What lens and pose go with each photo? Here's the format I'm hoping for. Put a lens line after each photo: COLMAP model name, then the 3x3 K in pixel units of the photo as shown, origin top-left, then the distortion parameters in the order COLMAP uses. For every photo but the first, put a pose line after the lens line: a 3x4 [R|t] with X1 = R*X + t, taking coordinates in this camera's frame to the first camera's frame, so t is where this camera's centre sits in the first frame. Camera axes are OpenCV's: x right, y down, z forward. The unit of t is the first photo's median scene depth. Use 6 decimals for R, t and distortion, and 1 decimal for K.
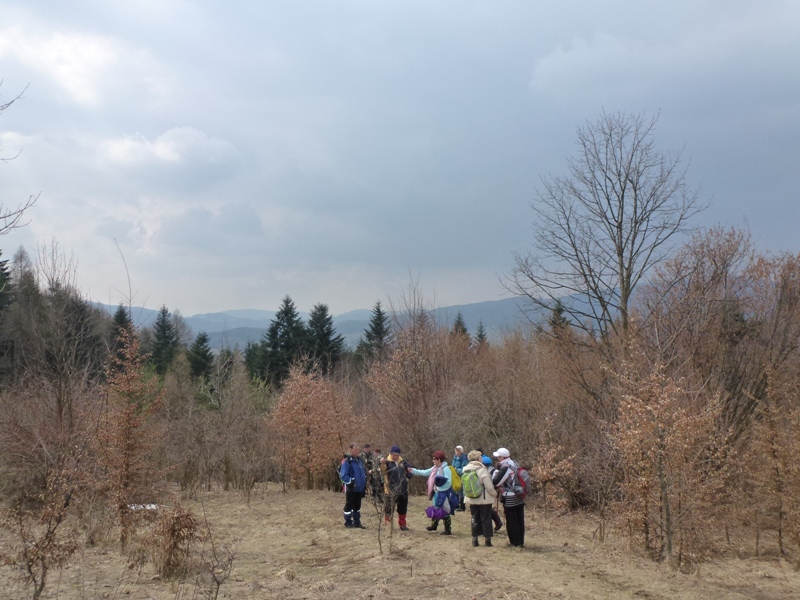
lens RADIAL K [[638.3, 0, 400.0], [0, 638.3, 300.0], [0, 0, 1]] dist [-0.085153, 0.001082]
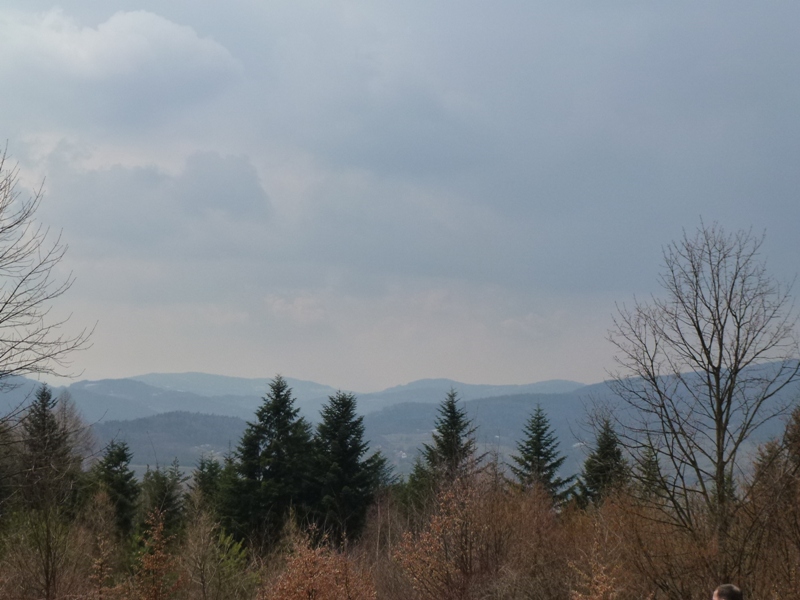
lens RADIAL K [[1392.9, 0, 400.0], [0, 1392.9, 300.0], [0, 0, 1]] dist [-0.103917, -0.126368]
pose [[0.996094, 0.022489, -0.085393, 0.019532], [-0.026201, 0.998748, -0.042604, -0.023638], [0.084328, 0.044675, 0.995436, -0.140695]]
